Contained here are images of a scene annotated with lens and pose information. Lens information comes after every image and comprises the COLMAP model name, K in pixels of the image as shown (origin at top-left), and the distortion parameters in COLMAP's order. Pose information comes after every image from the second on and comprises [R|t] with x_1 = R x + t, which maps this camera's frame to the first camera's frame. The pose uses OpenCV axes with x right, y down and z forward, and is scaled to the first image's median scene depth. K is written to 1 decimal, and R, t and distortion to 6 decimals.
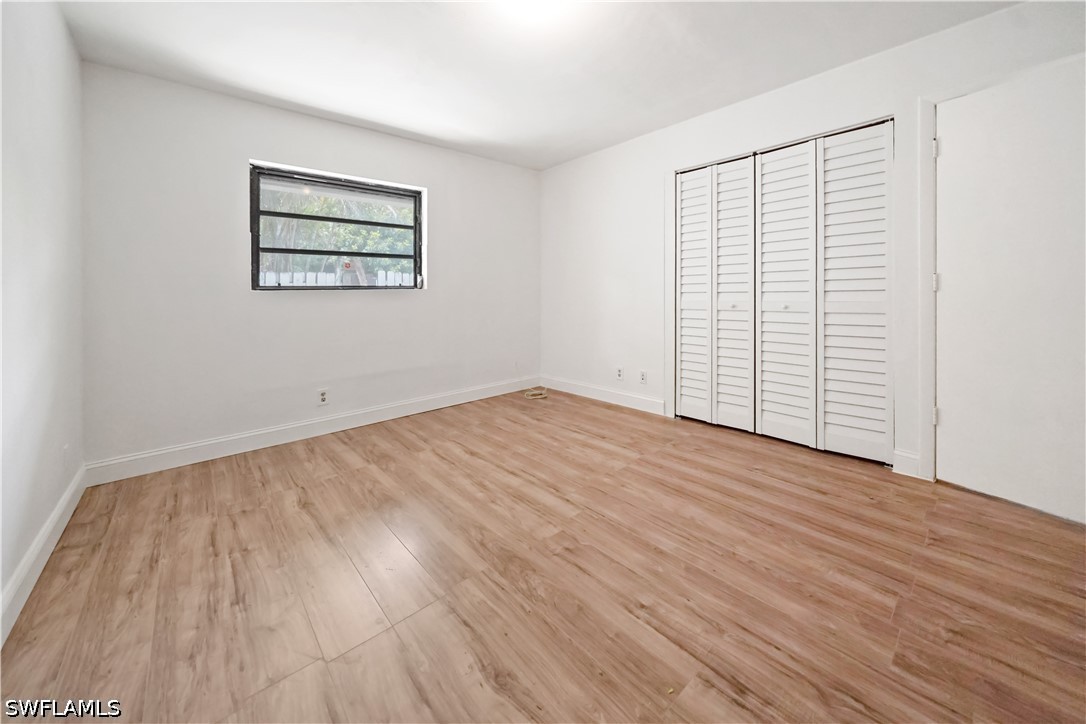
lens RADIAL K [[382.8, 0, 564.9], [0, 382.8, 301.4], [0, 0, 1]] dist [0.003015, -0.000520]
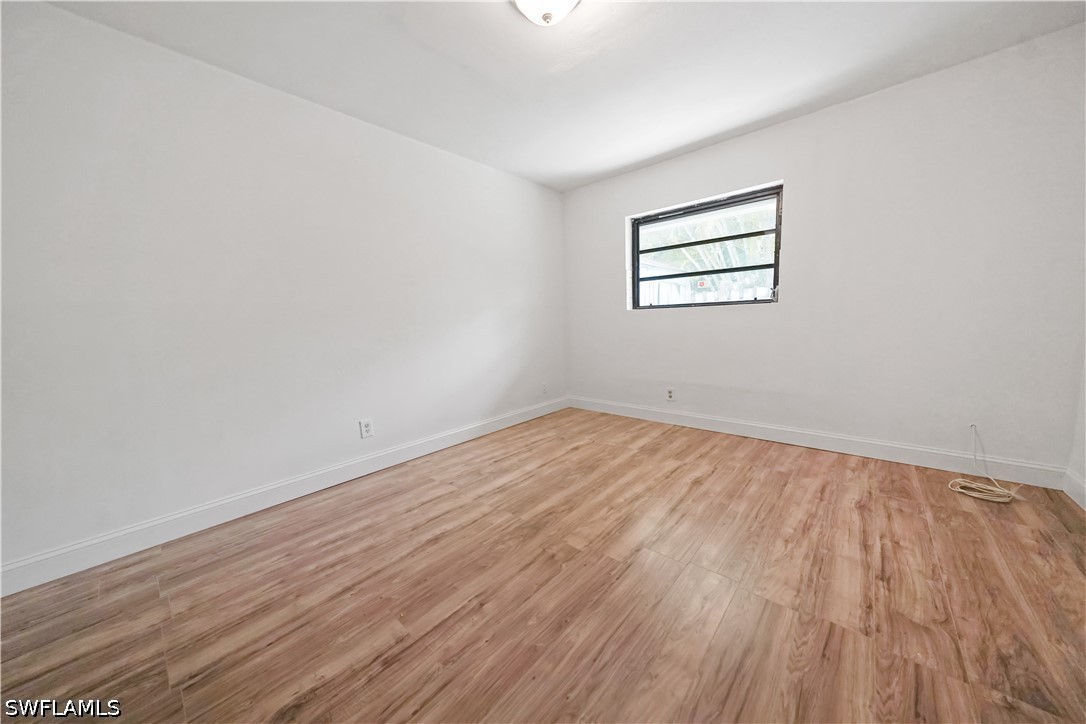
lens RADIAL K [[382.8, 0, 545.5], [0, 382.8, 360.7], [0, 0, 1]] dist [0.003015, -0.000520]
pose [[0.102733, 0.119841, -0.987464, 0.981707], [0.005221, 0.992637, 0.121012, -0.020711], [0.994695, -0.017588, 0.101351, 0.873760]]
